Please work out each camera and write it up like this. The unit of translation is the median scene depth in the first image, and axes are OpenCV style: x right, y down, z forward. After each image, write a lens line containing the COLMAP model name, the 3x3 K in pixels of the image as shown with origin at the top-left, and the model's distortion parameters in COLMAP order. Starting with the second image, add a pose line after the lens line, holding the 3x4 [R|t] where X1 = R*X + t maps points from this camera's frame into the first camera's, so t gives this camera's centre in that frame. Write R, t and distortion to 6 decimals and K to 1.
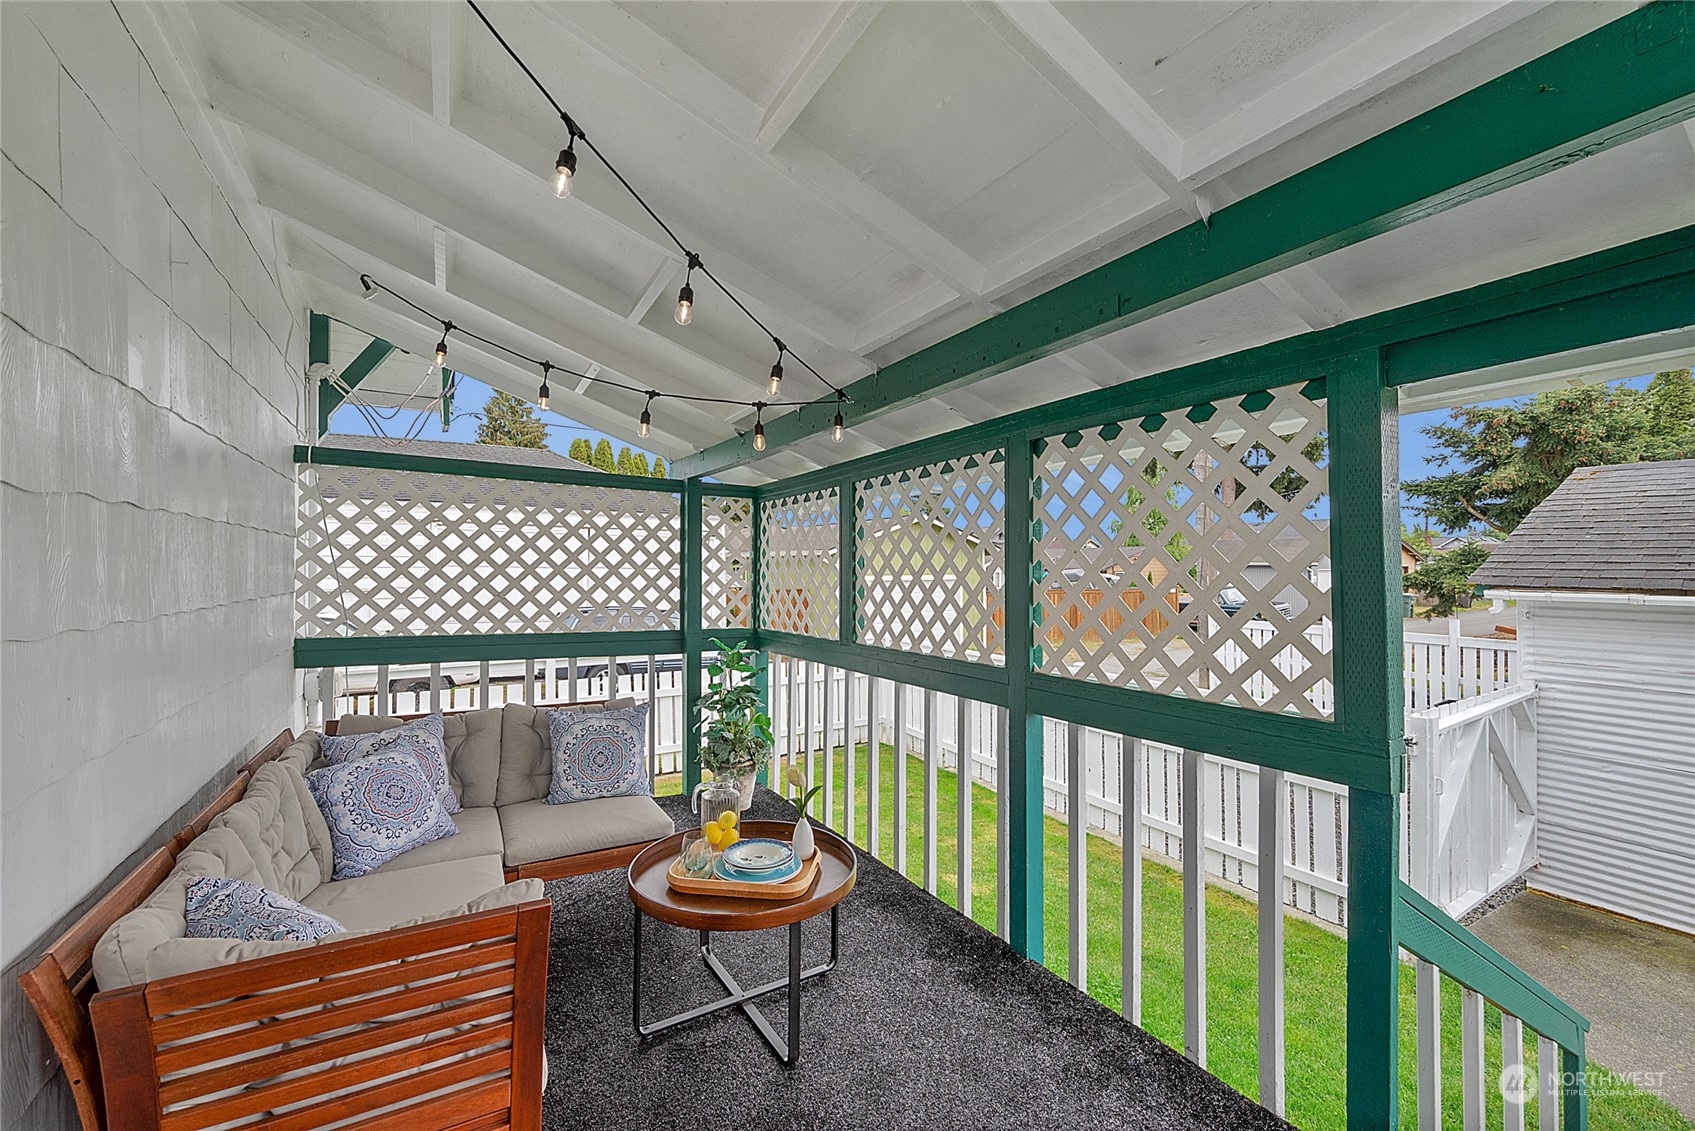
lens RADIAL K [[679.8, 0, 845.3], [0, 679.8, 567.1], [0, 0, 1]] dist [0.008144, -0.000165]
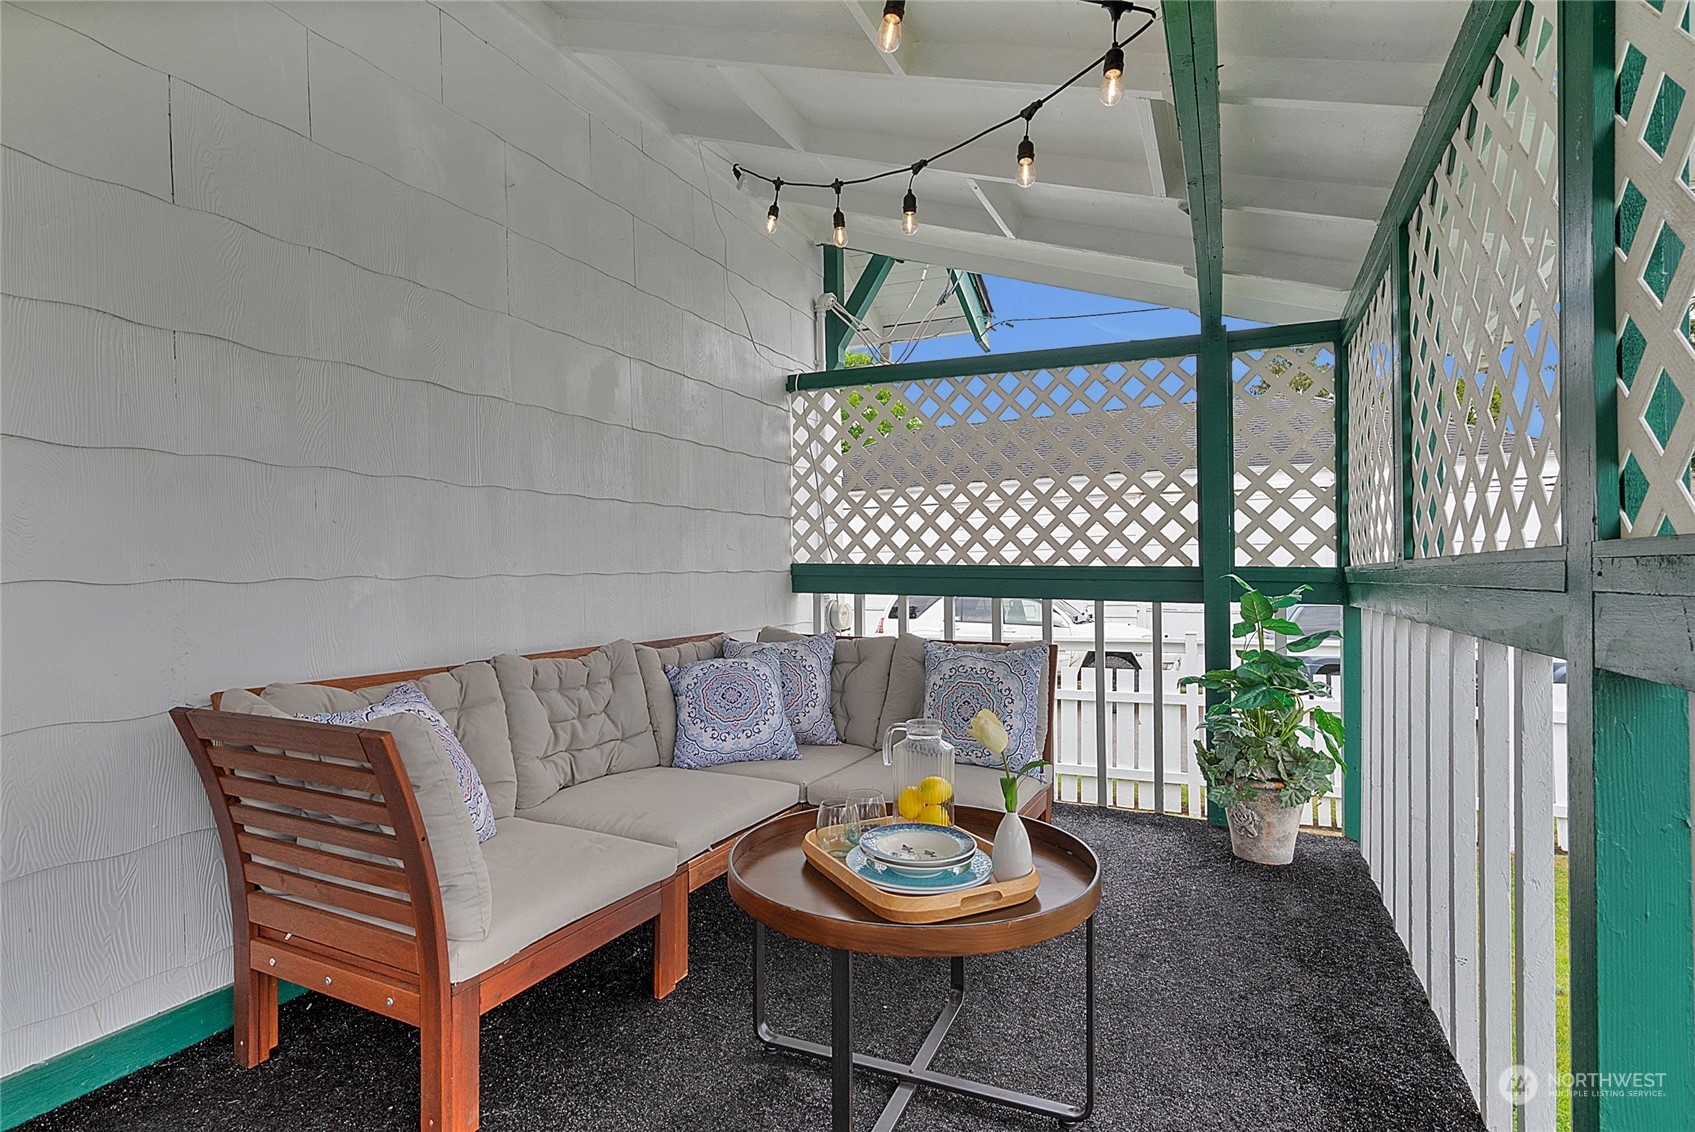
lens RADIAL K [[842.9, 0, 845.9], [0, 842.9, 574.2], [0, 0, 1]] dist [0.000845, 0.000012]
pose [[0.572889, -0.003665, -0.819625, 0.270076], [0.014474, 0.999879, 0.005645, 0.110400], [0.819505, -0.015097, 0.572873, 0.325009]]
